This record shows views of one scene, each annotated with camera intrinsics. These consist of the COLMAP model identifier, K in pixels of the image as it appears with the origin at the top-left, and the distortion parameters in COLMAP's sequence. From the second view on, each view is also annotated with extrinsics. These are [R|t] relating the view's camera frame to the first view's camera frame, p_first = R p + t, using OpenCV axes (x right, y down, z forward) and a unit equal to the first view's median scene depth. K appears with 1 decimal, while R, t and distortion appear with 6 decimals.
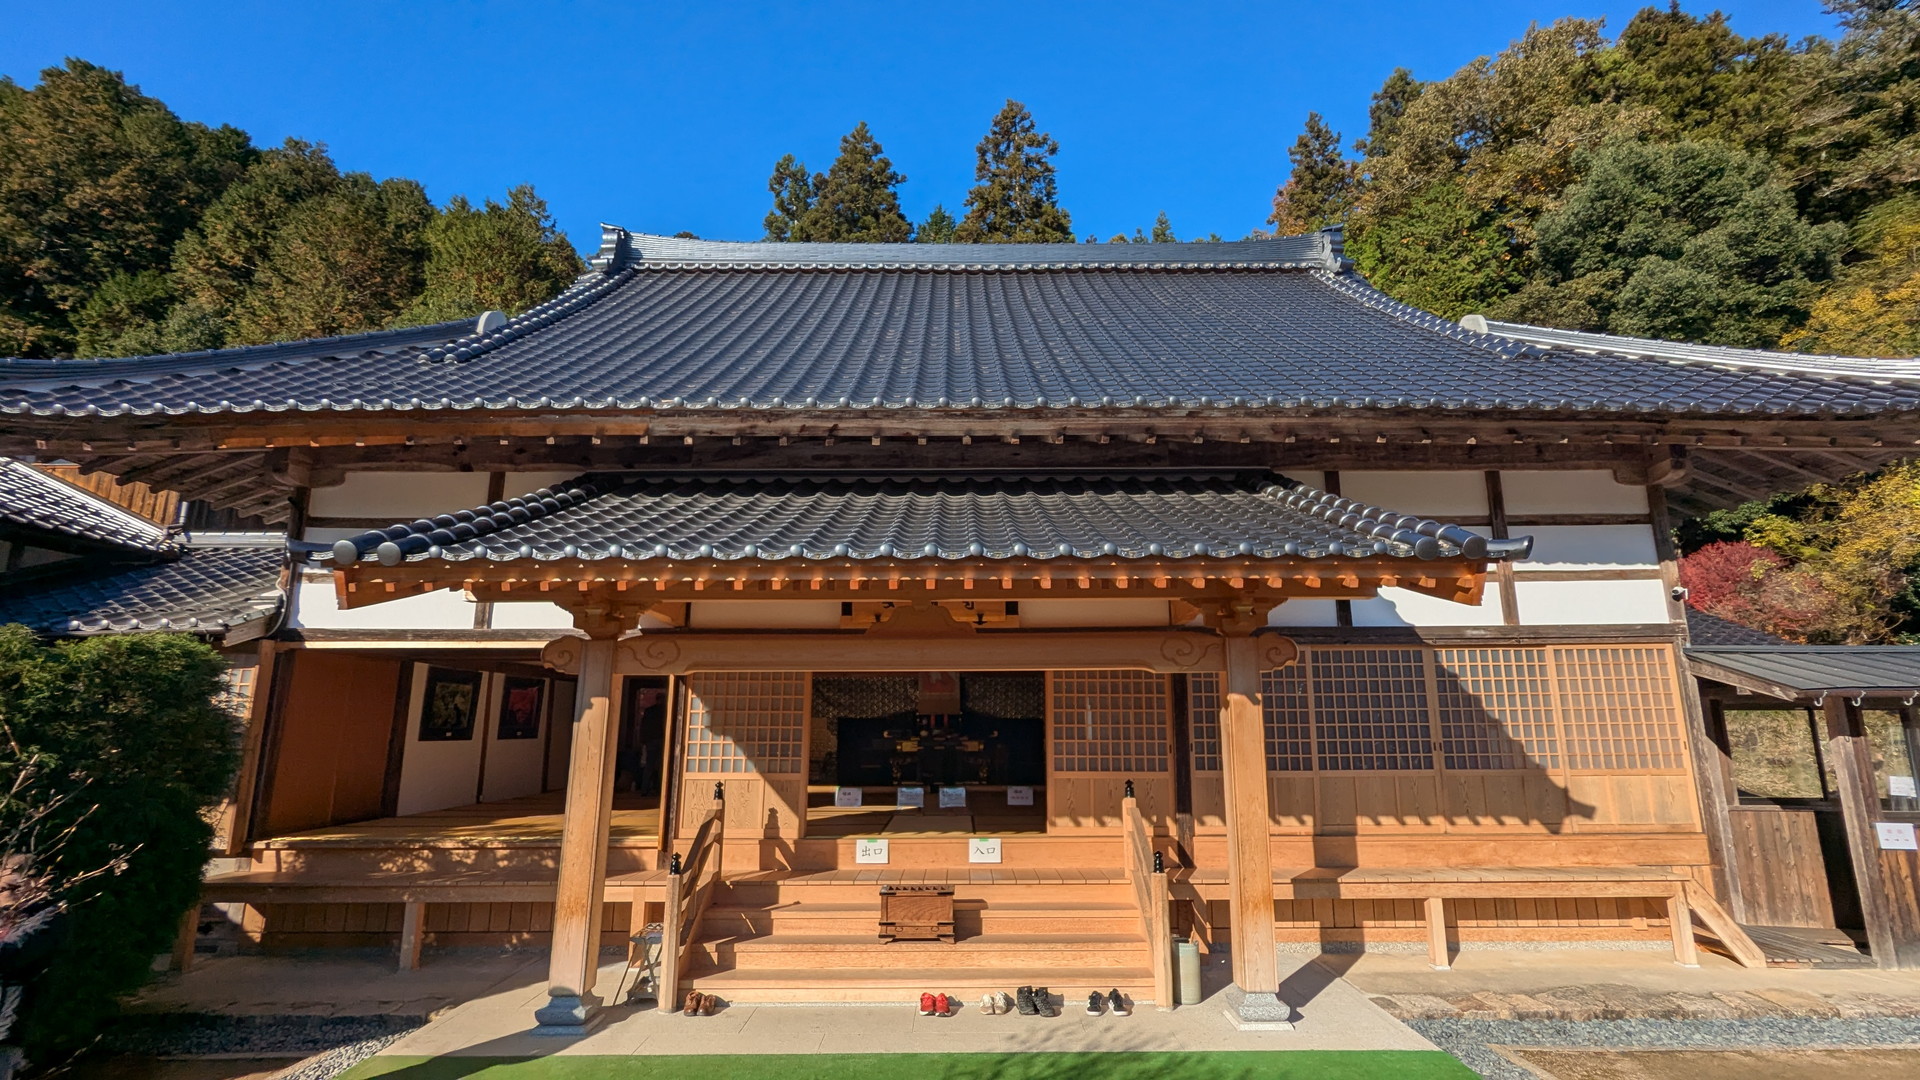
lens RADIAL K [[872.1, 0, 960.3], [0, 872.1, 578.4], [0, 0, 1]] dist [0.000112, 0.000106]
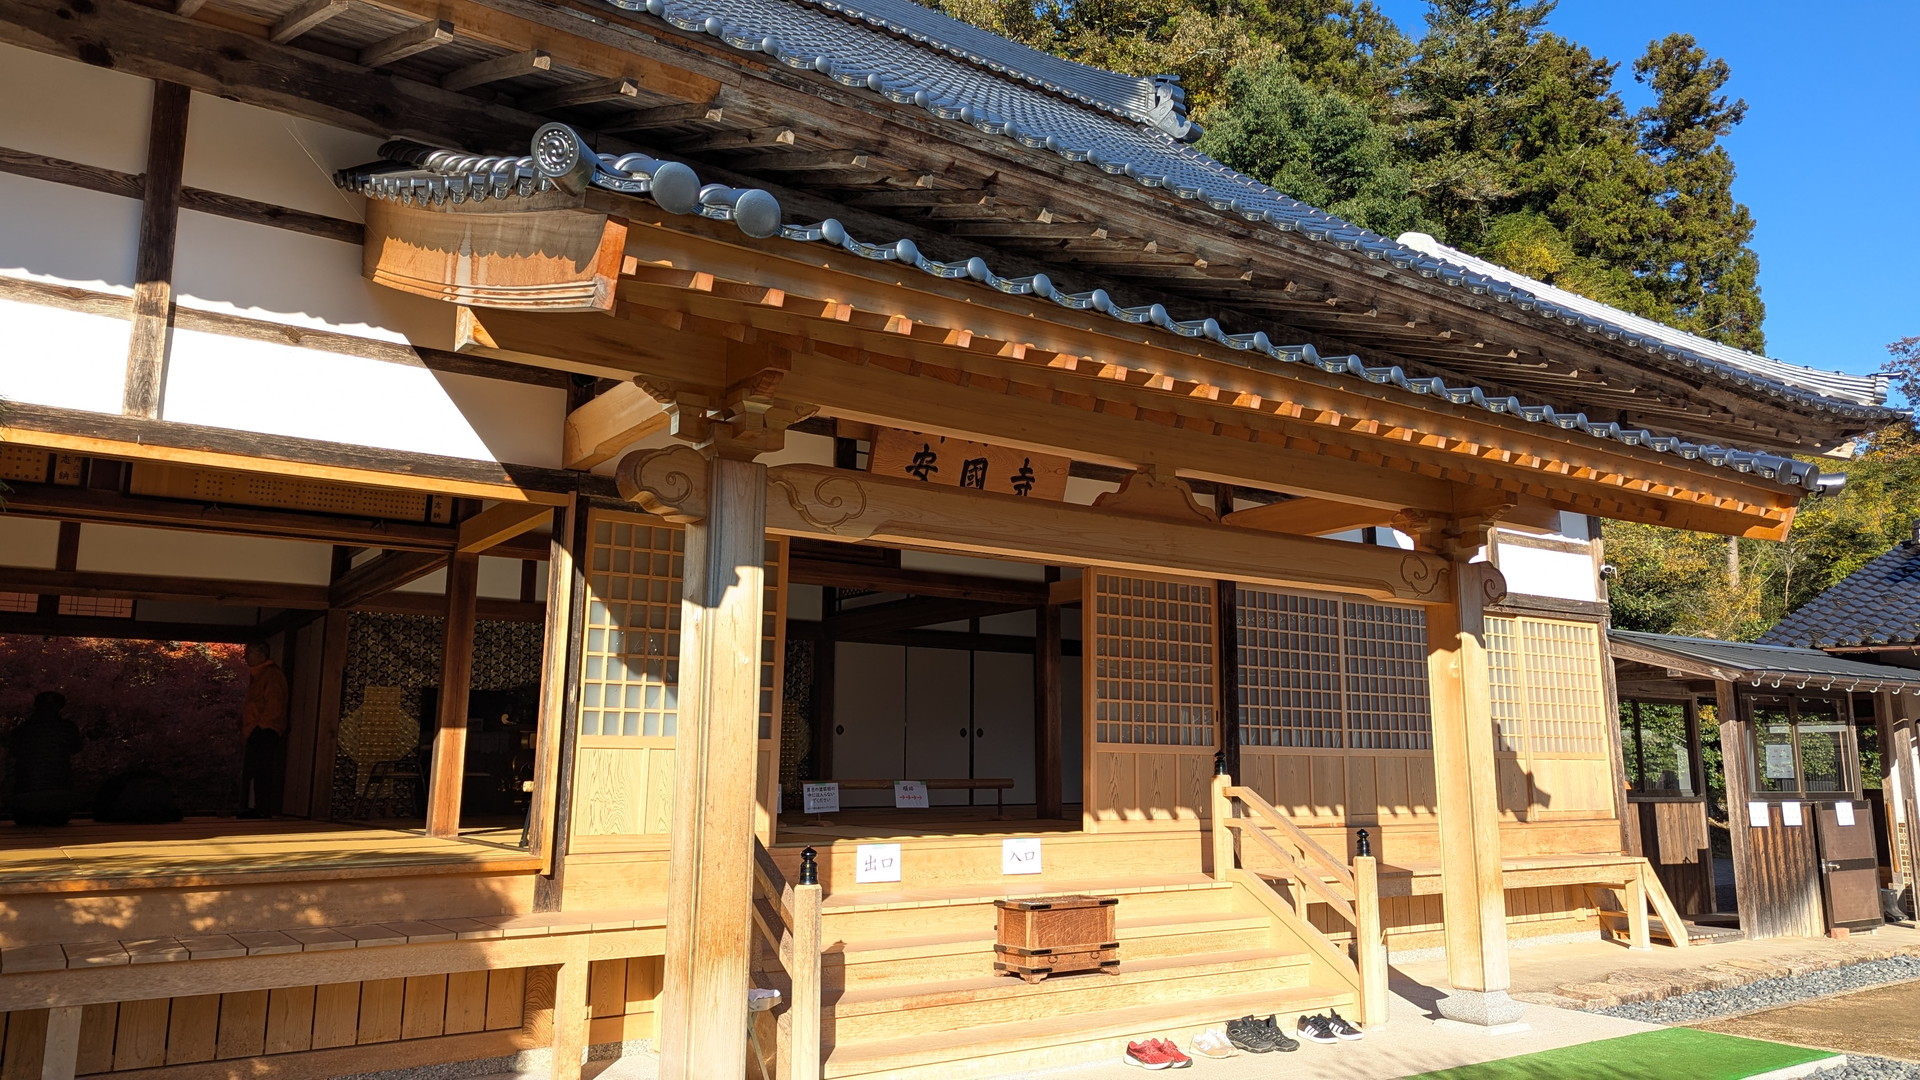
lens RADIAL K [[1342.1, 0, 960.4], [0, 1342.1, 575.3], [0, 0, 1]] dist [0.031073, -0.001084]
pose [[0.823111, 0.086330, 0.561280, -0.598204], [-0.095914, 0.995312, -0.012430, 0.109533], [-0.559722, -0.043603, 0.827532, 0.174847]]
